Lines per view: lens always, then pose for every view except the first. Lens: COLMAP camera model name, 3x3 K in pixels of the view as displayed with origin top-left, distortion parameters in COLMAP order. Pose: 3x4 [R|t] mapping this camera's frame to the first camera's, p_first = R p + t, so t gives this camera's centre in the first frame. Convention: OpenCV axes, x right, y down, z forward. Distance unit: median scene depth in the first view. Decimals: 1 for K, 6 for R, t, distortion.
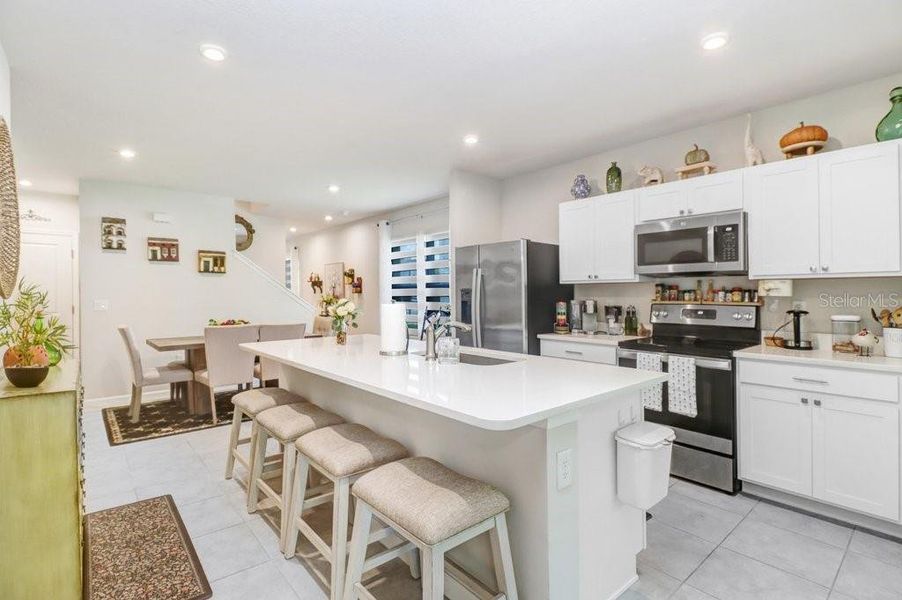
lens RADIAL K [[432.0, 0, 454.6], [0, 432.0, 294.4], [0, 0, 1]] dist [-0.003475, -0.000306]
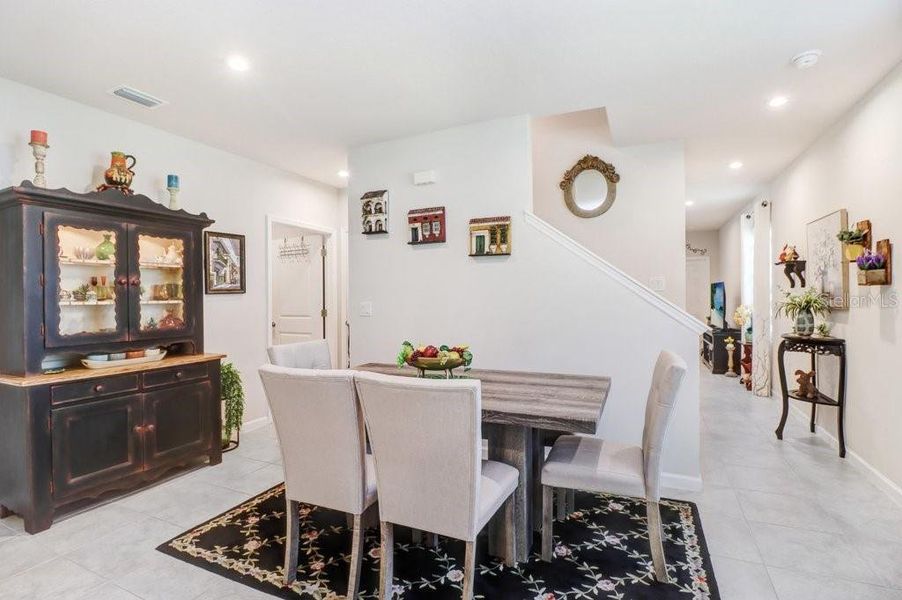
lens RADIAL K [[432.0, 0, 454.6], [0, 432.0, 294.4], [0, 0, 1]] dist [-0.003475, -0.000306]
pose [[0.393692, -0.005836, -0.919224, -0.054708], [0.011147, 0.999937, -0.001574, 0.001927], [0.919175, -0.009627, 0.393732, 0.777258]]
